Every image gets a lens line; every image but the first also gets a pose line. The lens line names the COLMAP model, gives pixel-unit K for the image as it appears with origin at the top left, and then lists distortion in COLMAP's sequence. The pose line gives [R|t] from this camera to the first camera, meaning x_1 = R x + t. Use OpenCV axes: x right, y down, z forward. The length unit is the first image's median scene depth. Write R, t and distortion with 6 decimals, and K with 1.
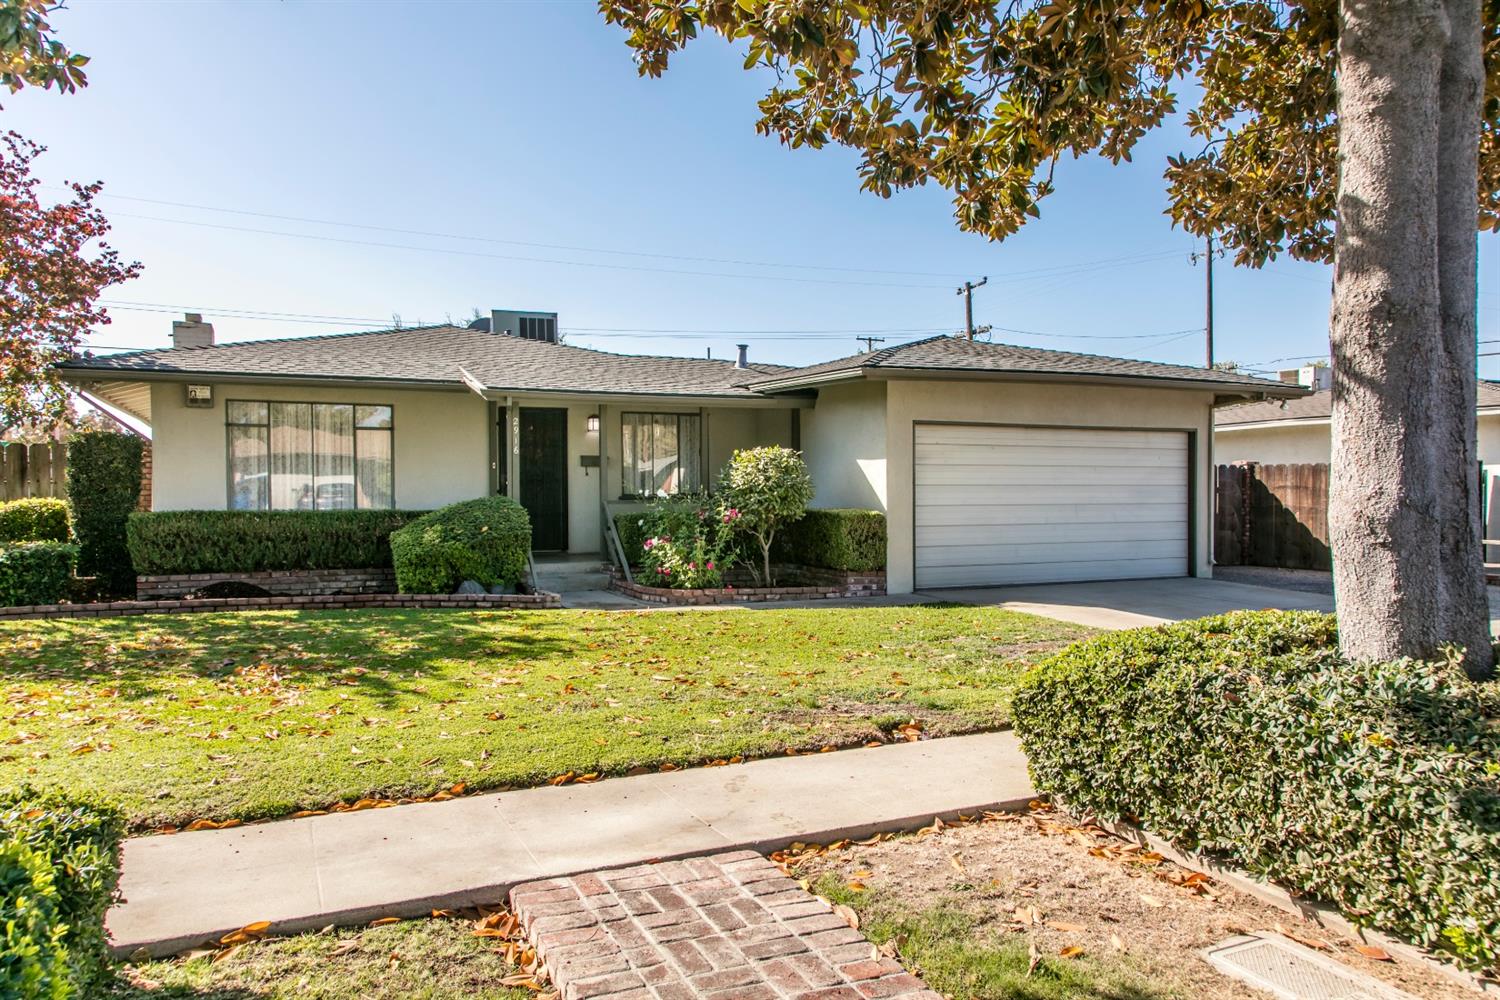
lens RADIAL K [[1049.5, 0, 743.3], [0, 1049.5, 505.4], [0, 0, 1]] dist [0.023794, 0.002938]
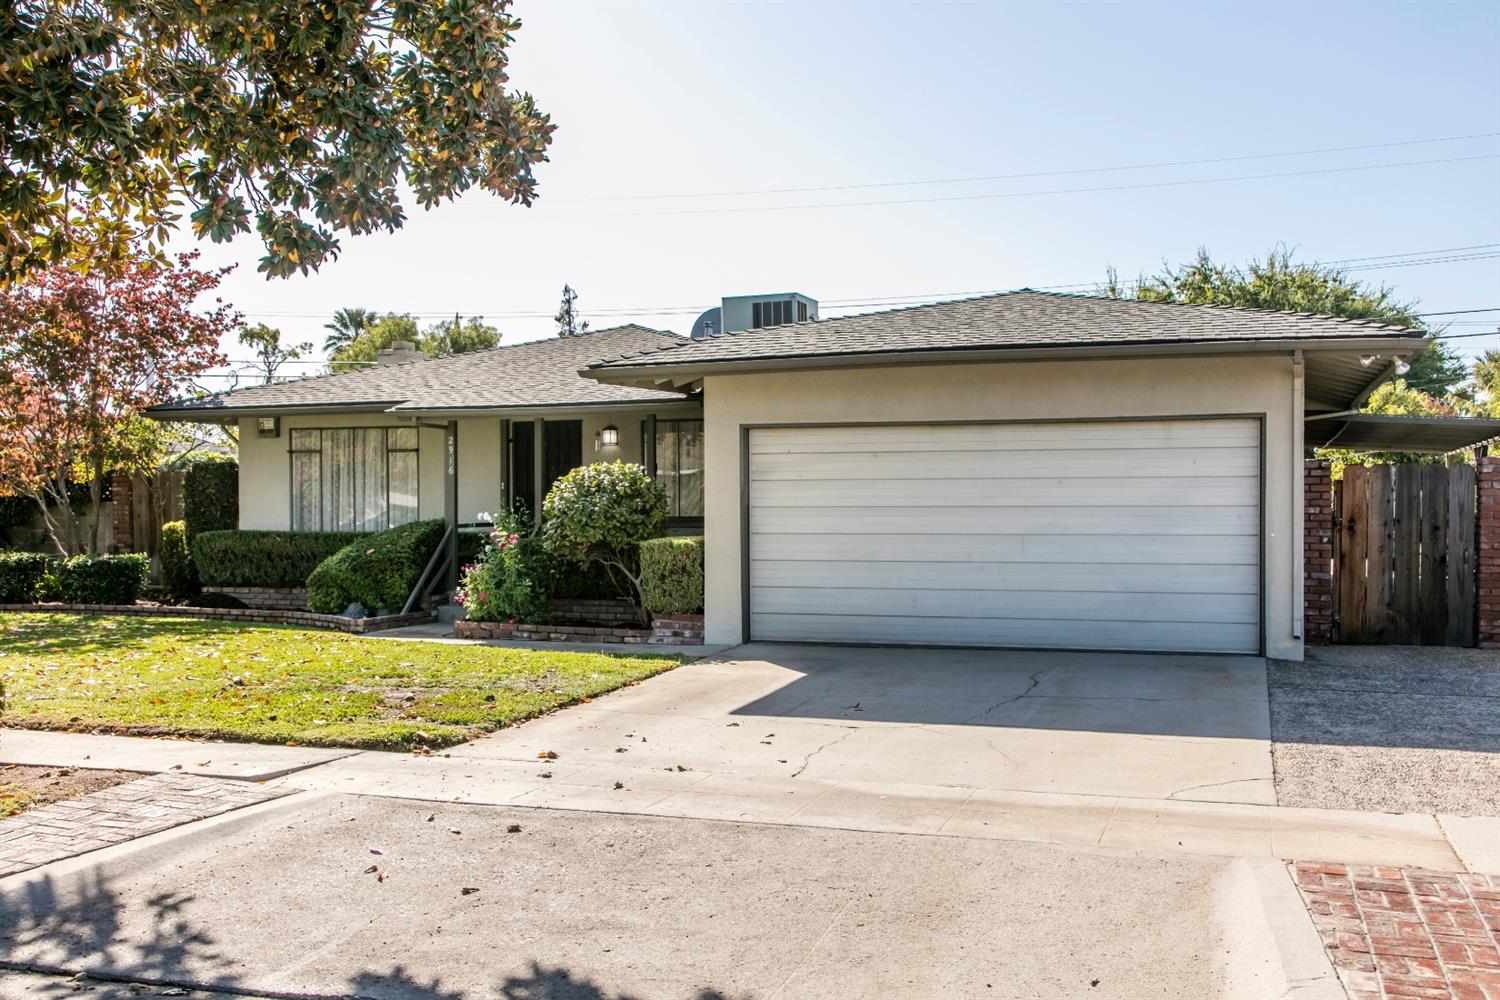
lens RADIAL K [[1535.2, 0, 739.1], [0, 1535.2, 525.3], [0, 0, 1]] dist [0.024801, 0.000000]
pose [[0.730624, 0.007622, -0.682737, 0.933433], [-0.008226, 0.999963, 0.002360, -0.008454], [0.682730, 0.003892, 0.730660, 0.159507]]
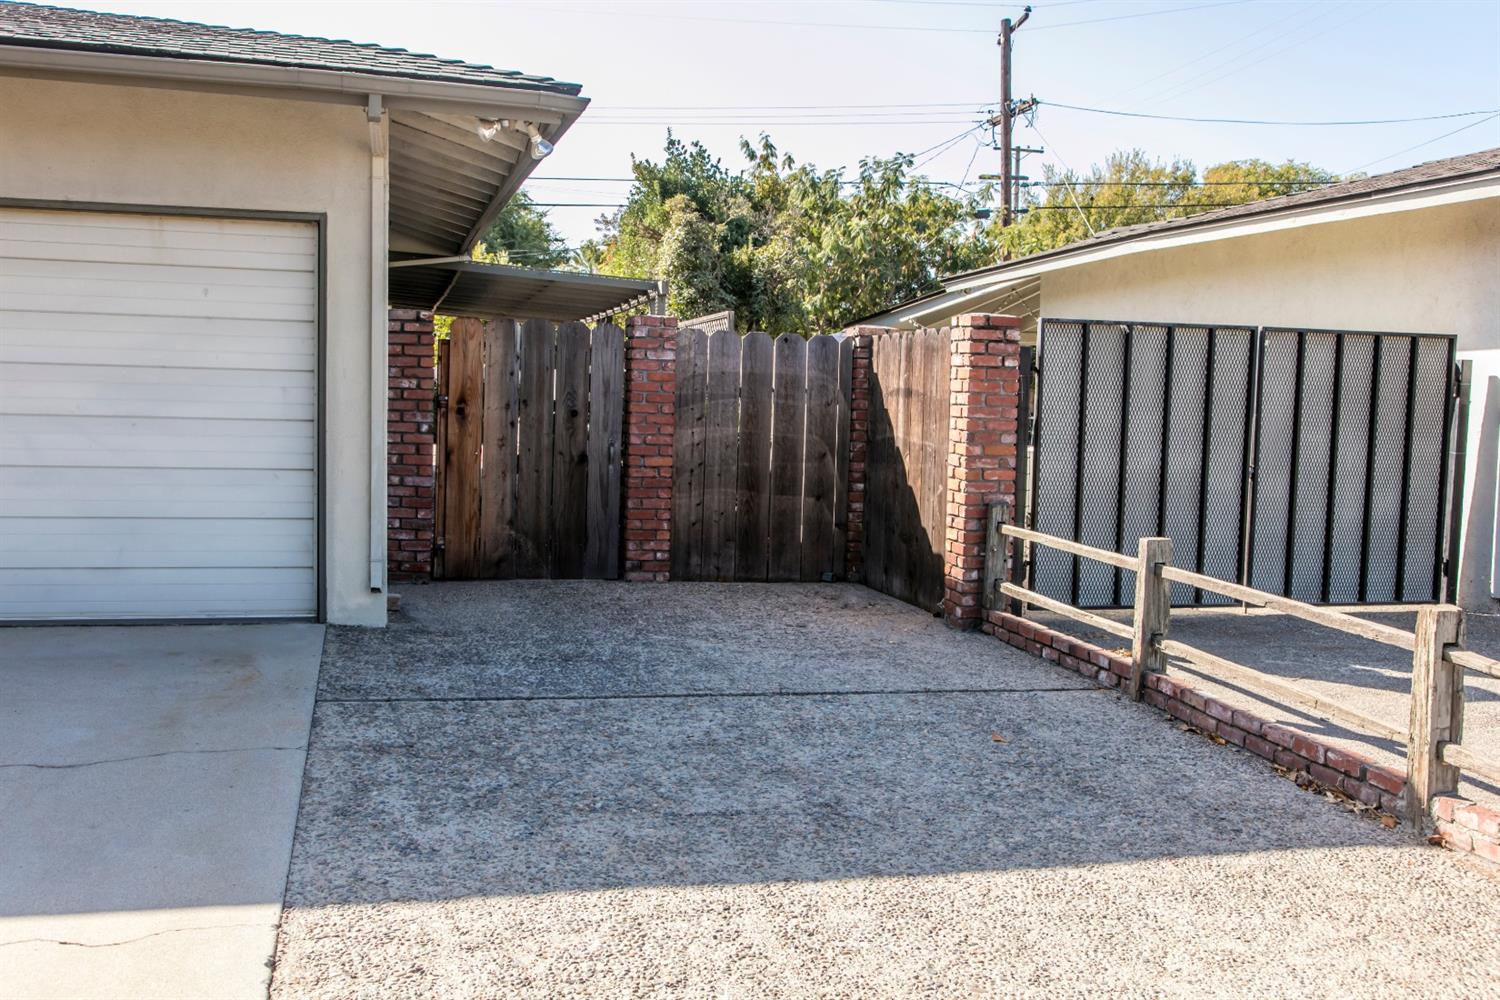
lens RADIAL K [[1535.2, 0, 753.6], [0, 1535.2, 512.9], [0, 0, 1]] dist [0.024801, 0.000000]
pose [[0.982430, 0.039898, -0.182319, 0.770341], [-0.028891, 0.997618, 0.062635, -0.009052], [0.184384, -0.056267, 0.981242, 0.575268]]
